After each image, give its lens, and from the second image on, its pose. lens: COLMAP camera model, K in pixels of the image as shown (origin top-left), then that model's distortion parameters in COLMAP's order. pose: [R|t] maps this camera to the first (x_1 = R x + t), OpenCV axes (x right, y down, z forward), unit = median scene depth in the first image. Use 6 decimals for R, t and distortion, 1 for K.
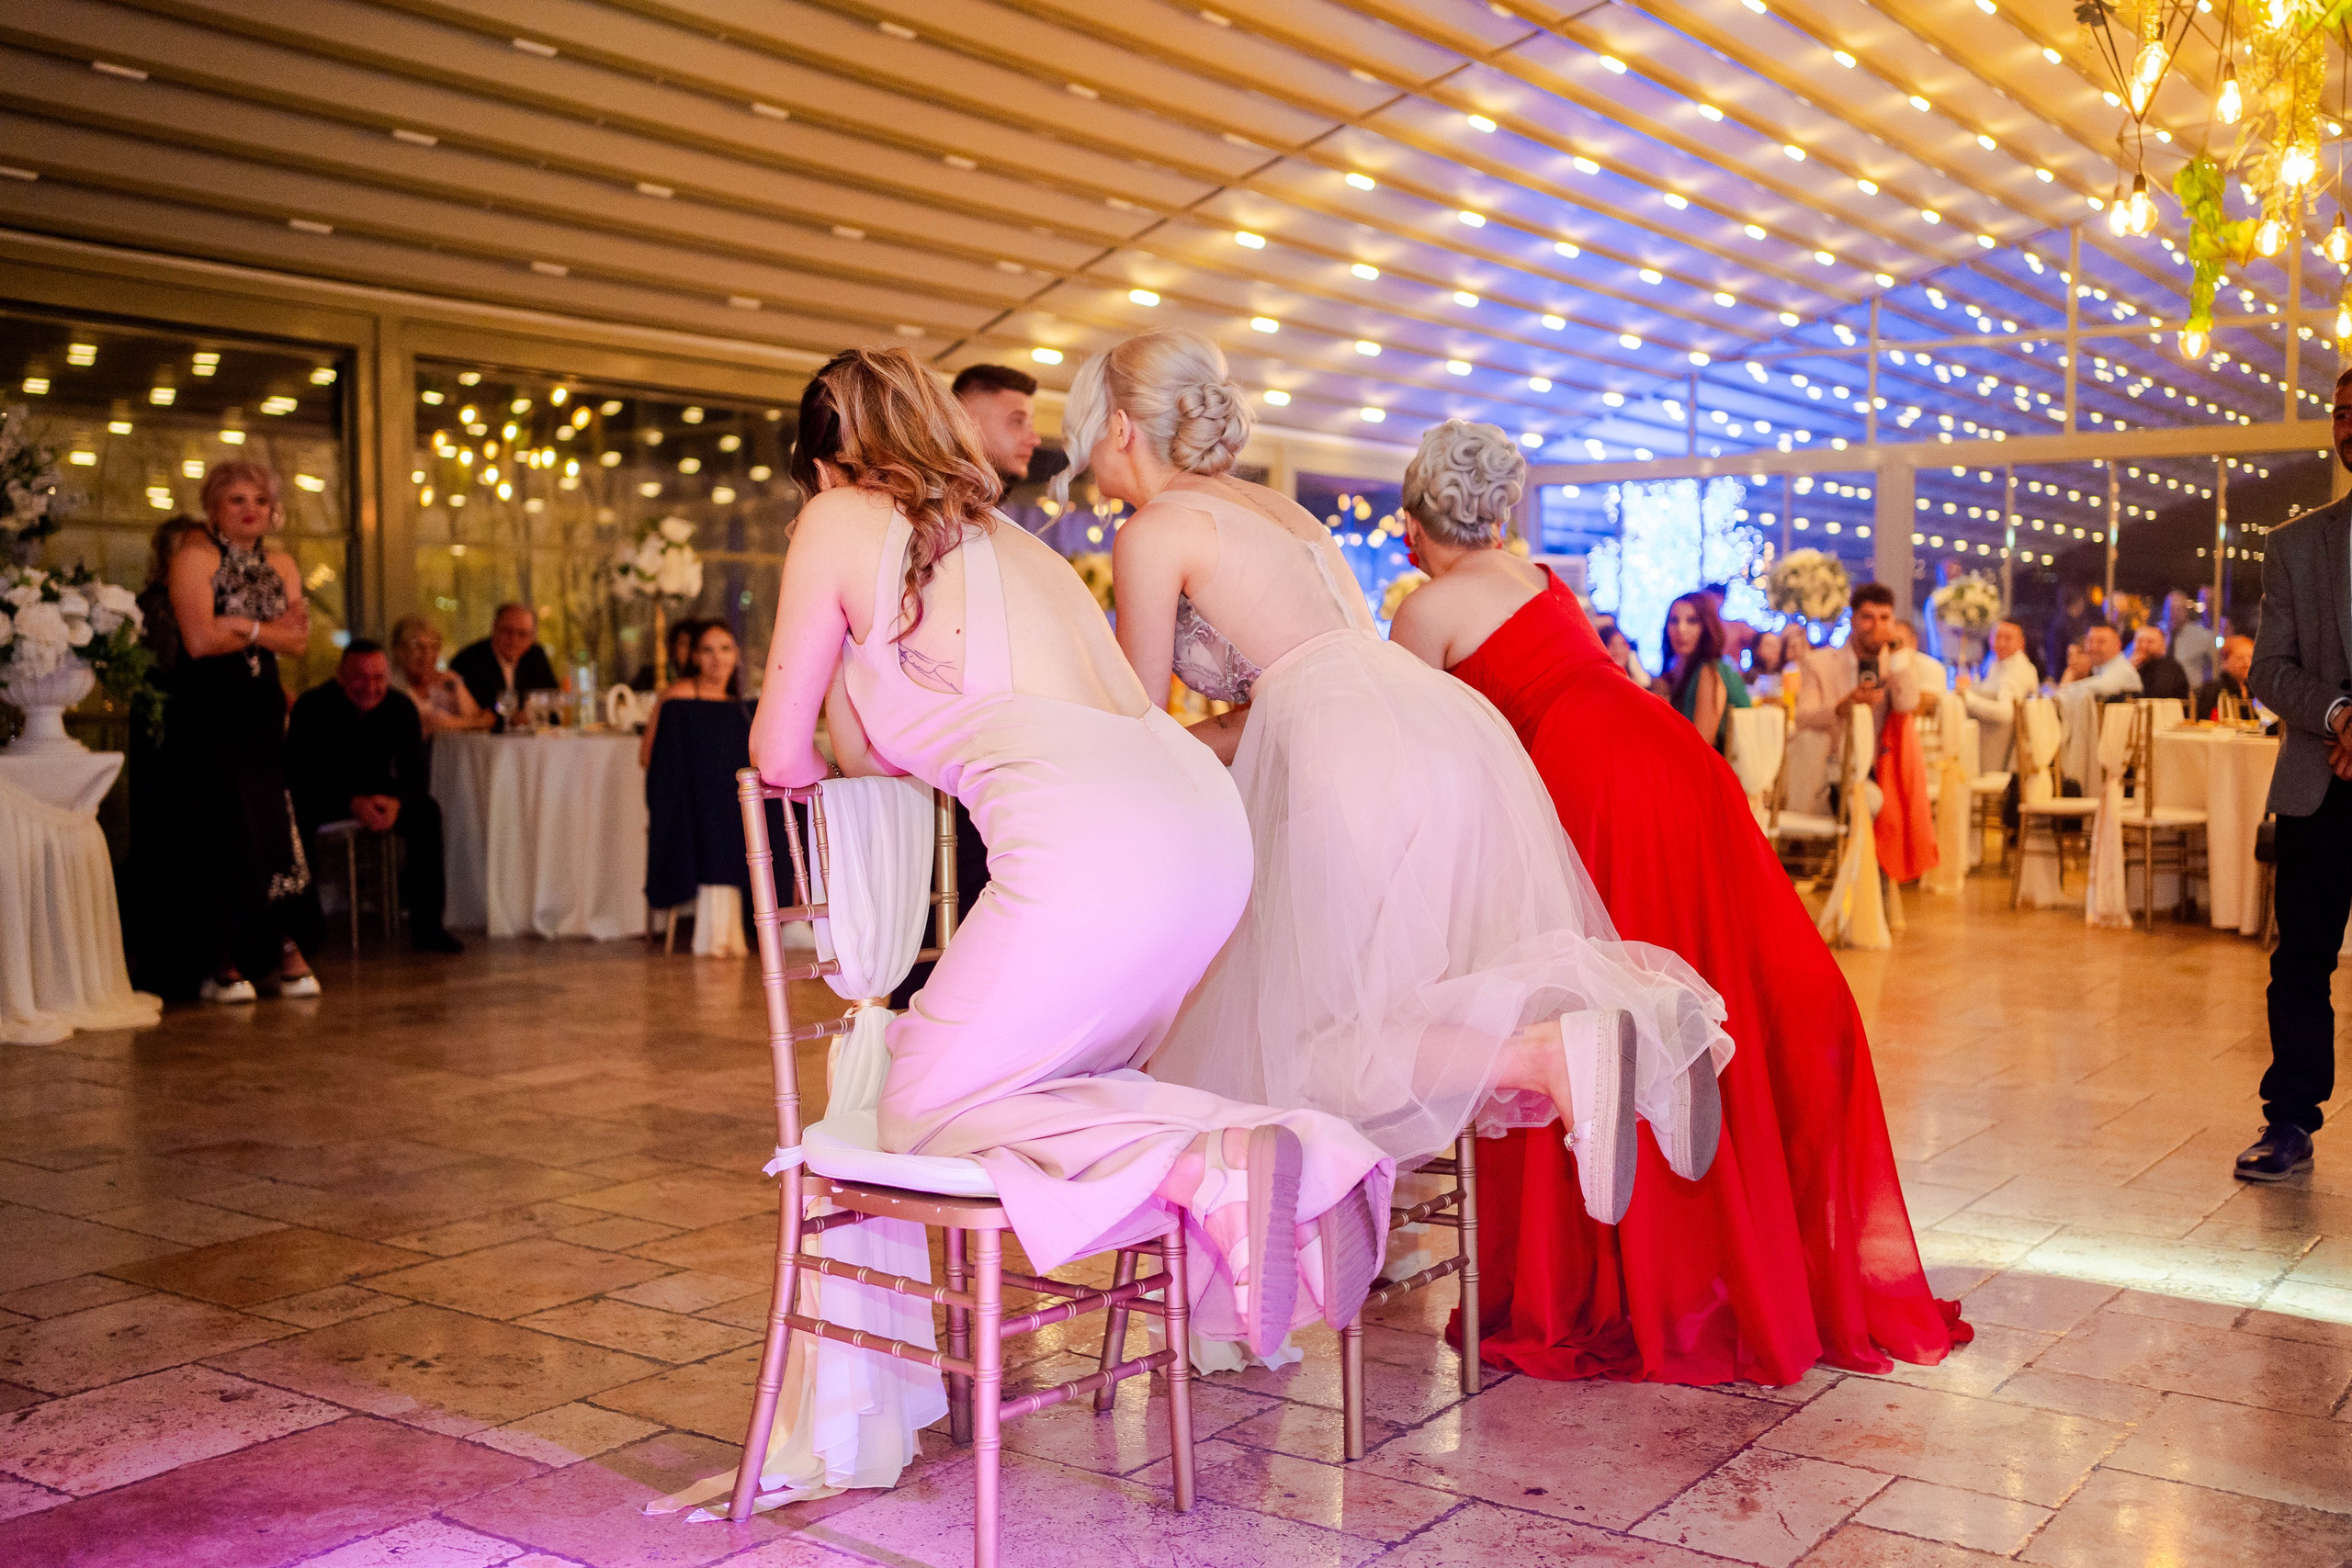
lens RADIAL K [[2383.8, 0, 1177.8], [0, 2383.8, 787.4], [0, 0, 1]] dist [-0.032524, 0.162023]
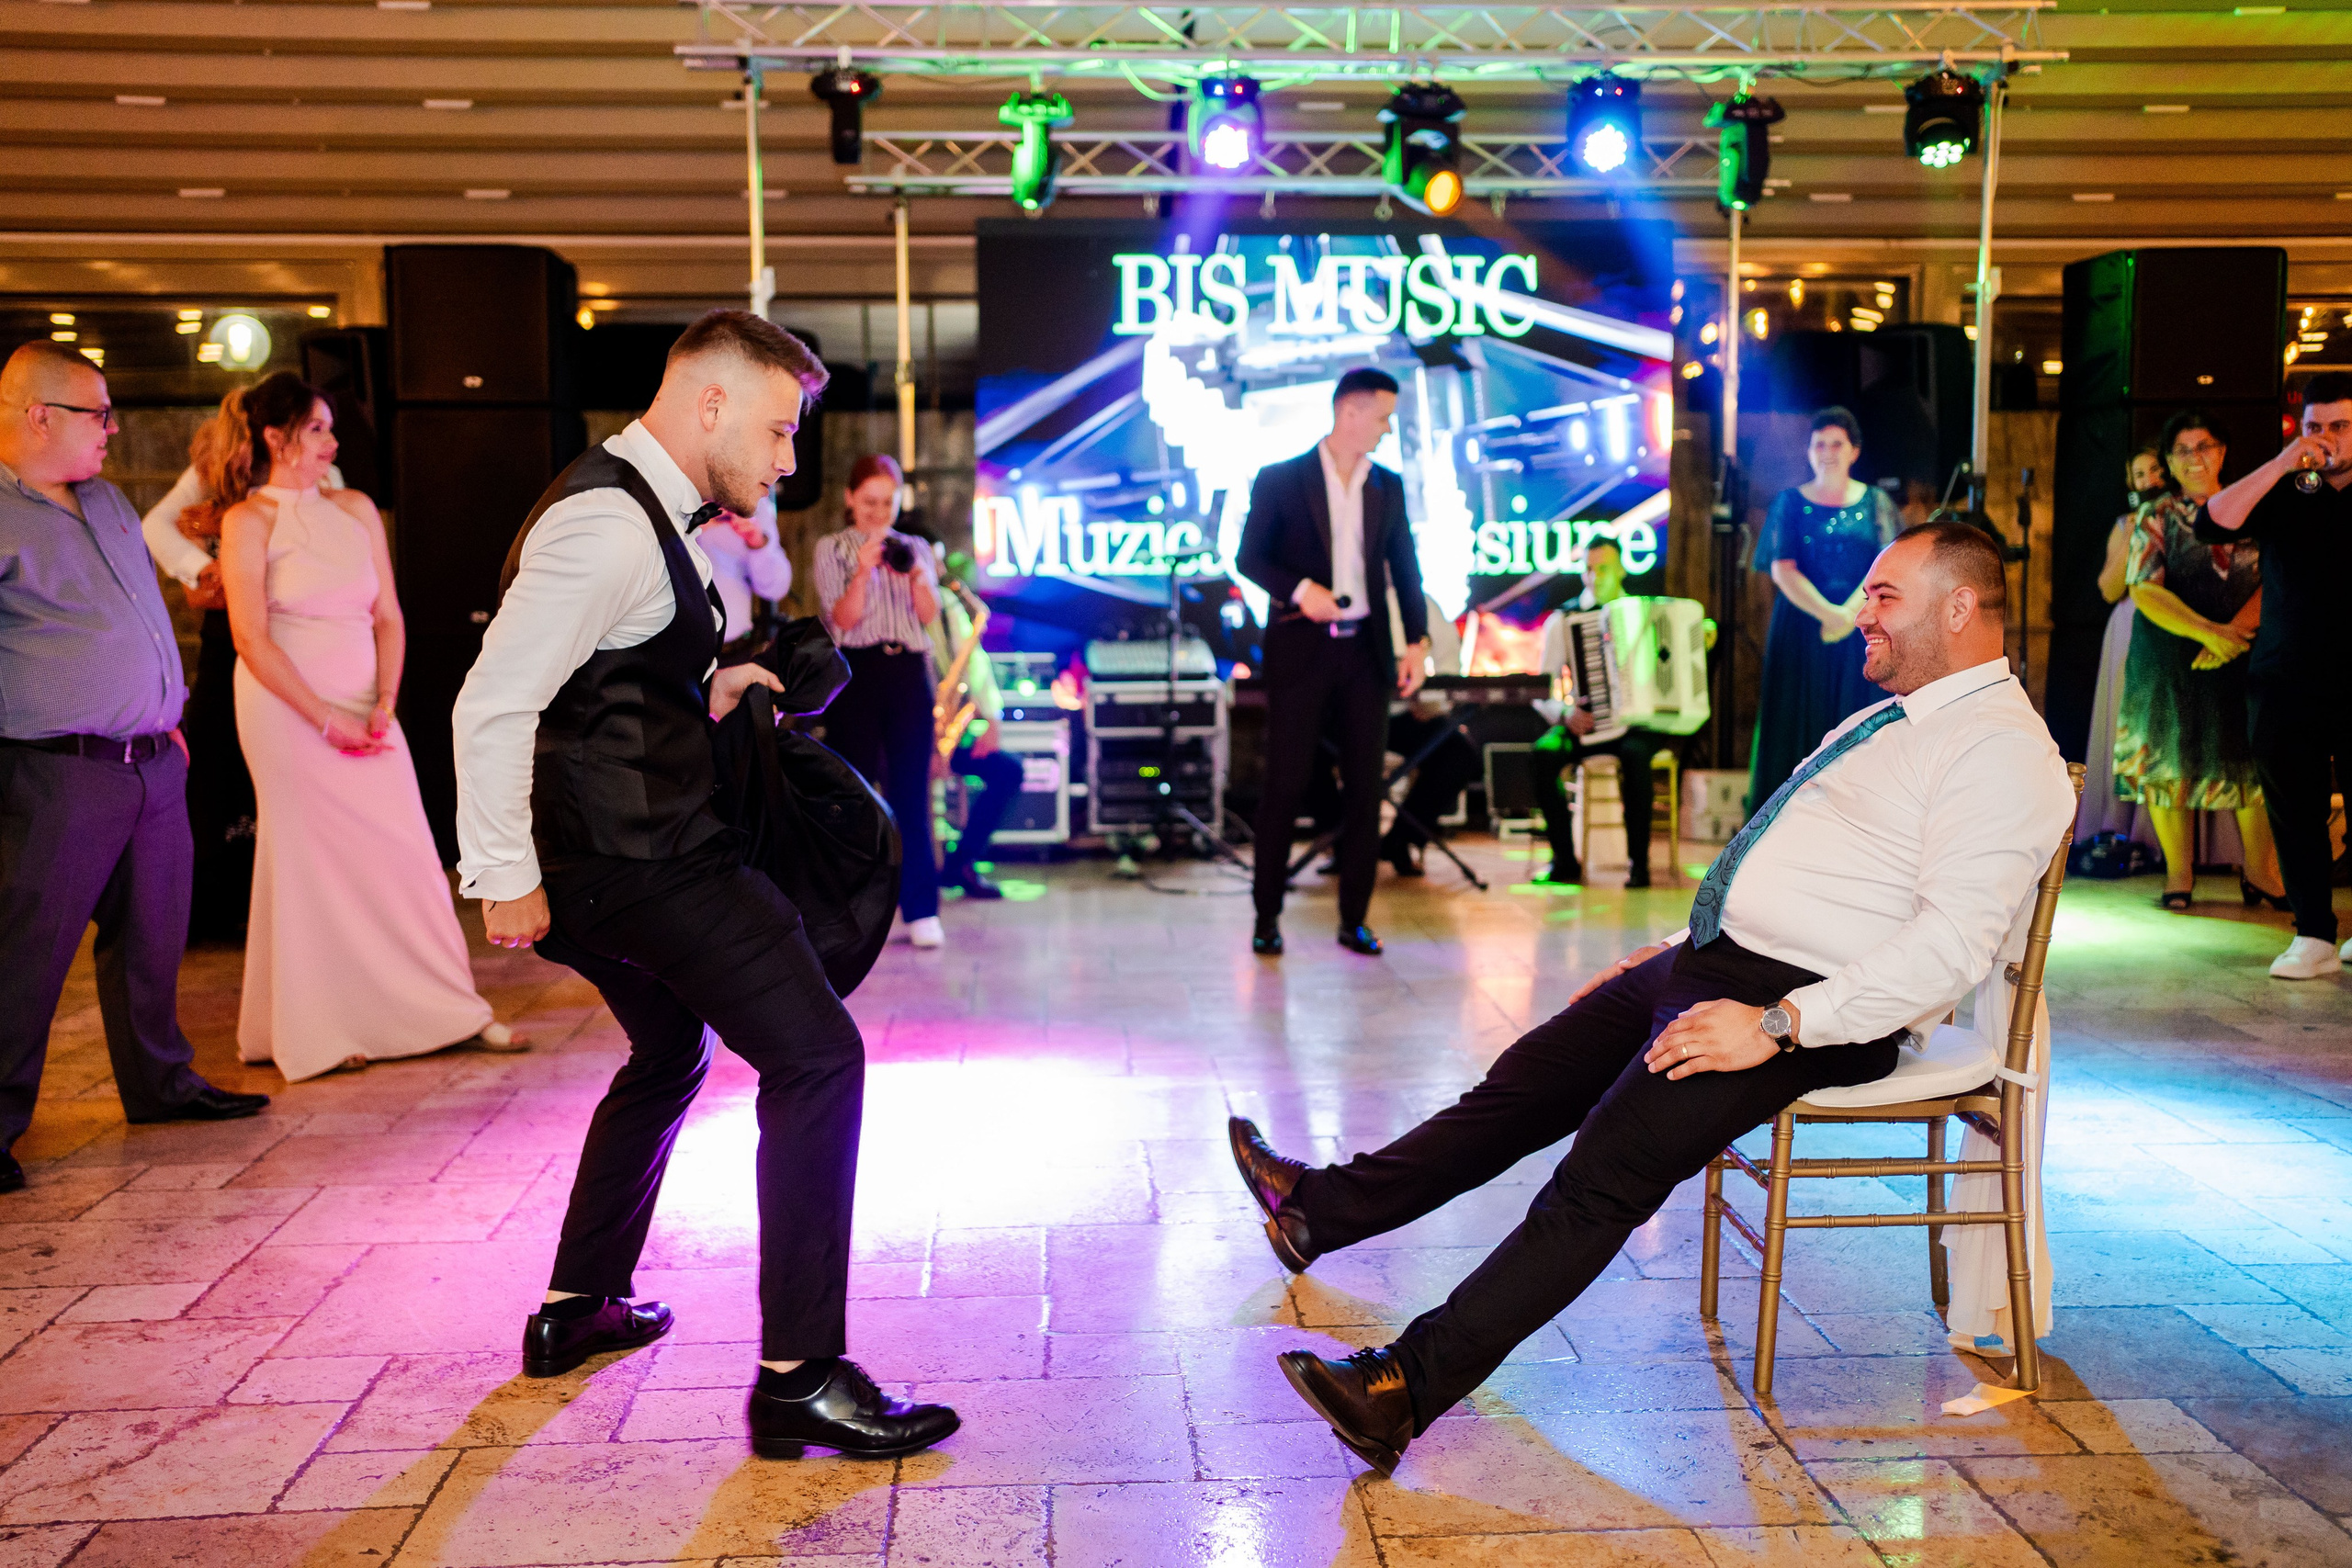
lens RADIAL K [[2356.4, 0, 1176.0], [0, 2356.4, 784.0], [0, 0, 1]] dist [-0.038947, 0.164898]
pose [[-0.620582, -0.076263, 0.780424, -0.282036], [0.043448, 0.990386, 0.131329, -0.057135], [-0.782937, 0.115408, -0.611302, 0.696521]]
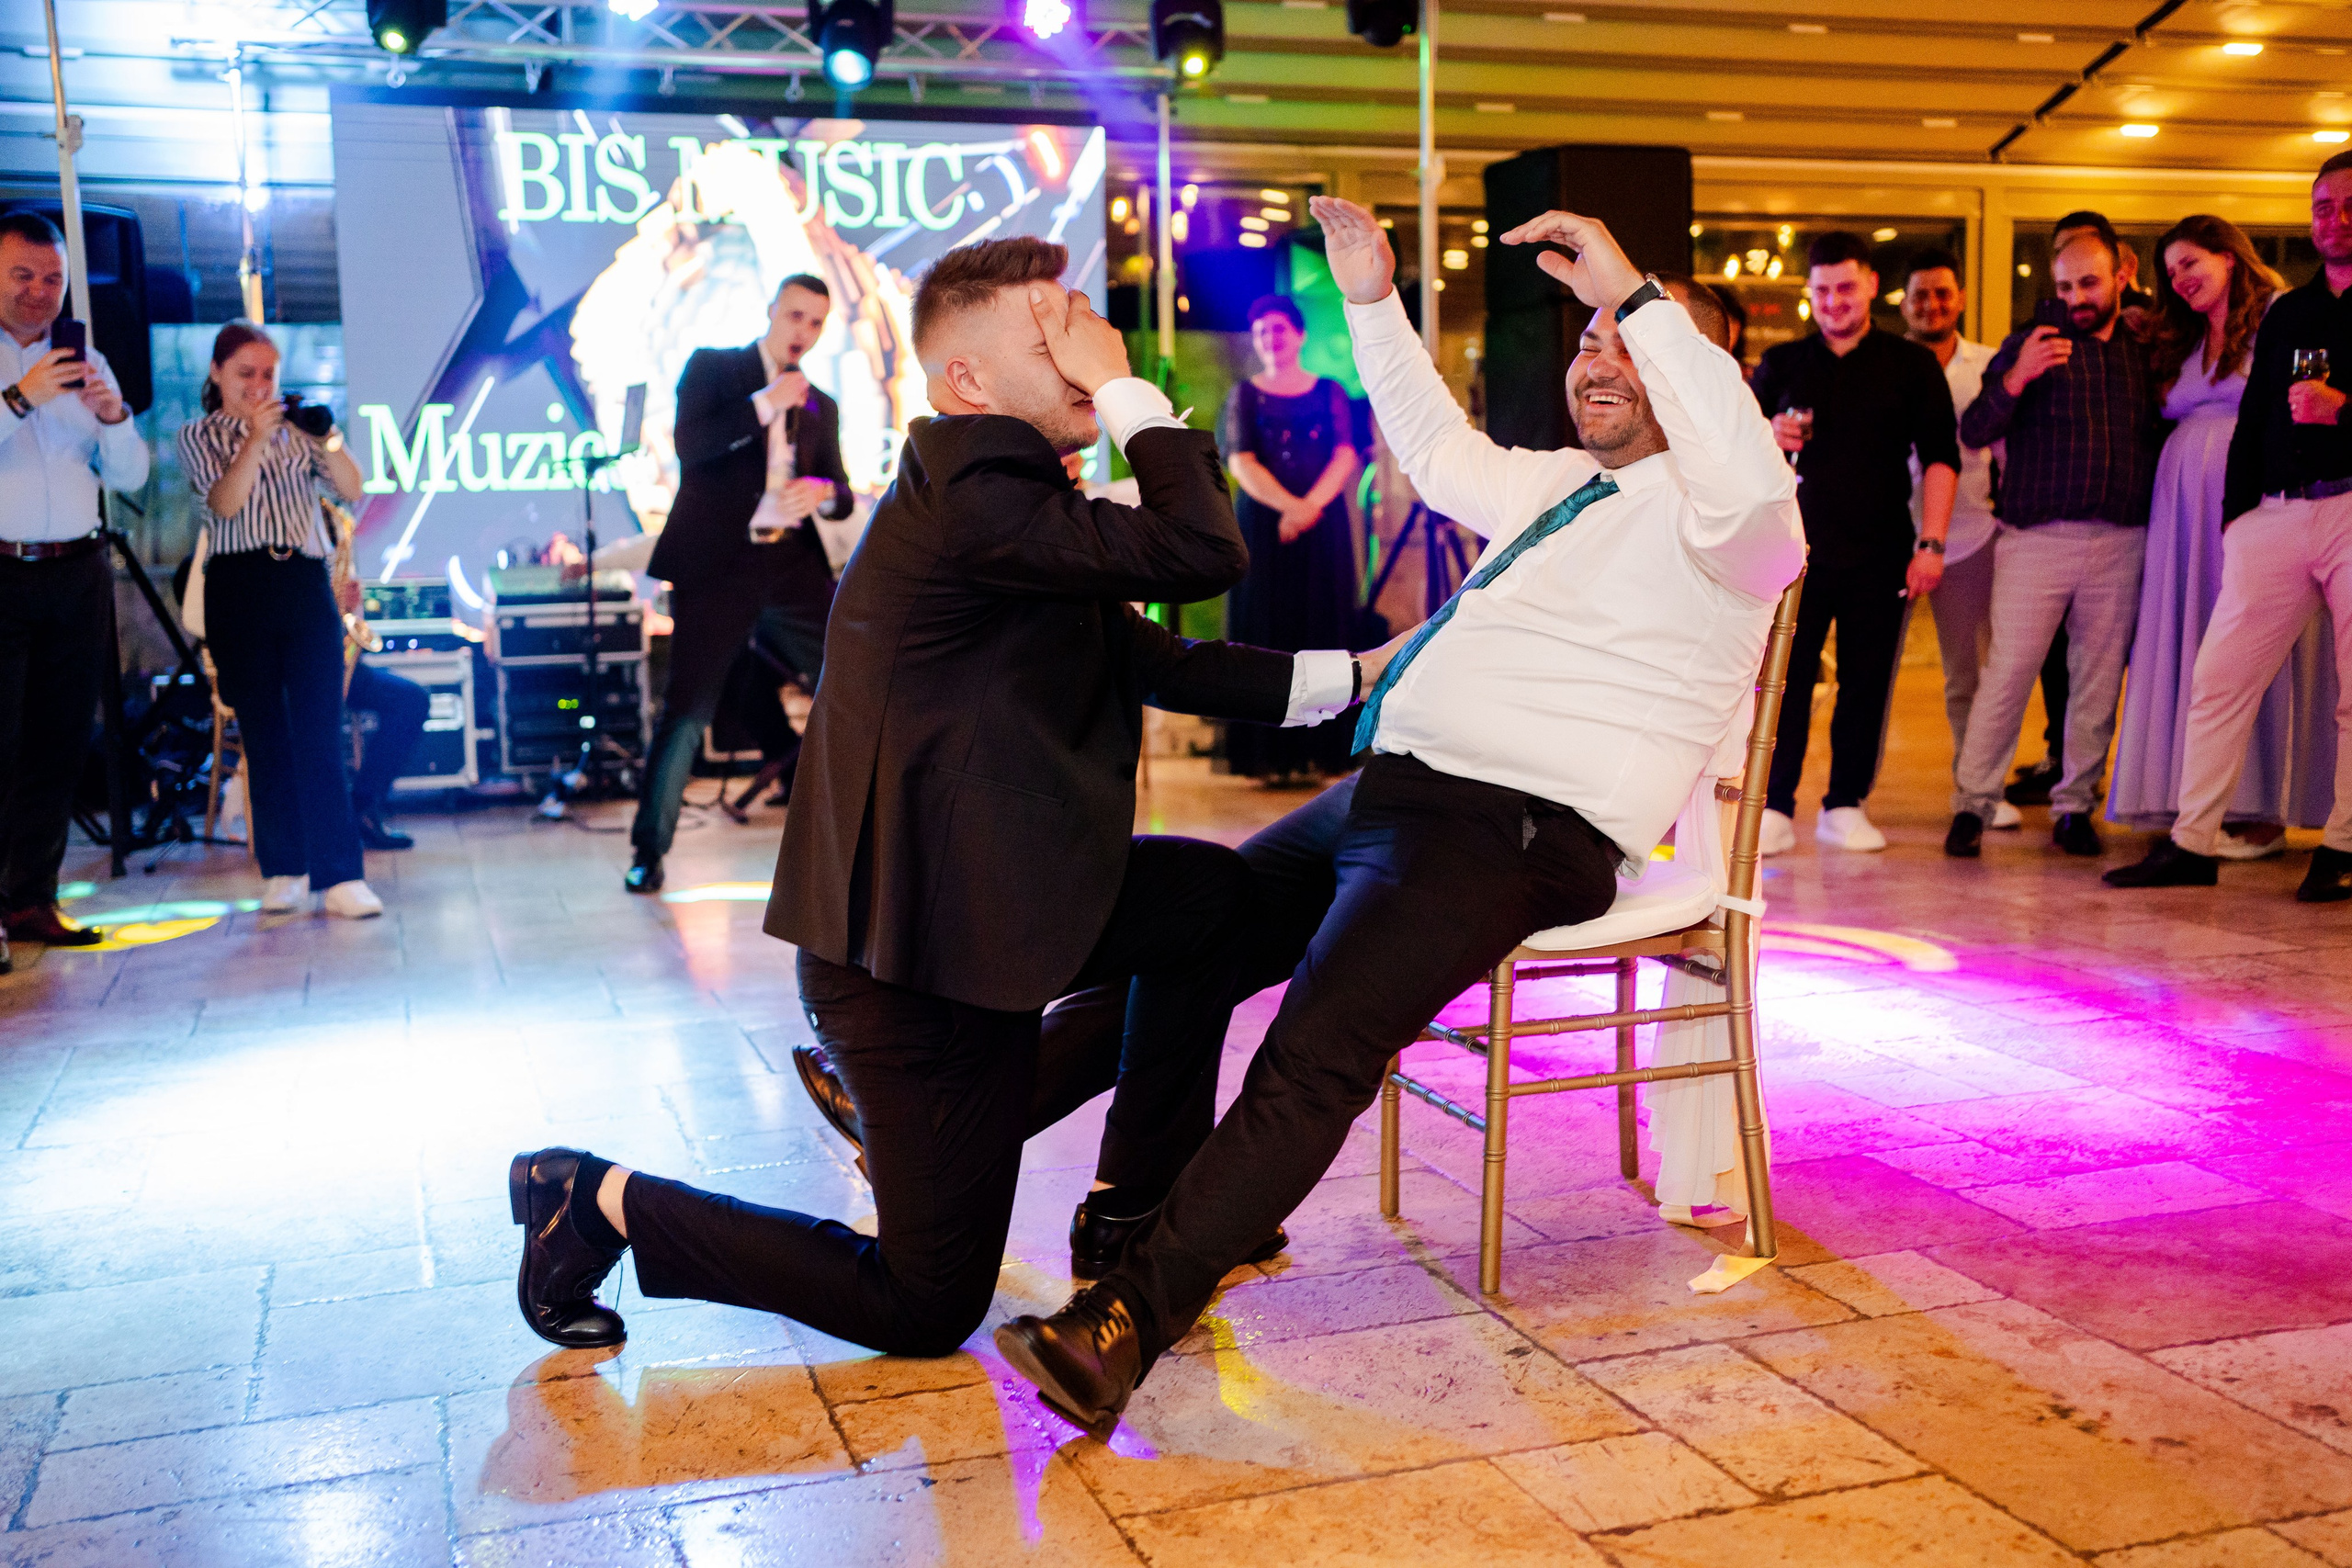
lens RADIAL K [[2373.7, 0, 1176.0], [0, 2373.7, 784.0], [0, 0, 1]] dist [-0.034086, 0.140312]
pose [[-0.805758, -0.052186, 0.589942, -0.204417], [0.051671, 0.986117, 0.157805, -0.027866], [-0.589987, 0.157636, -0.791875, 0.673777]]
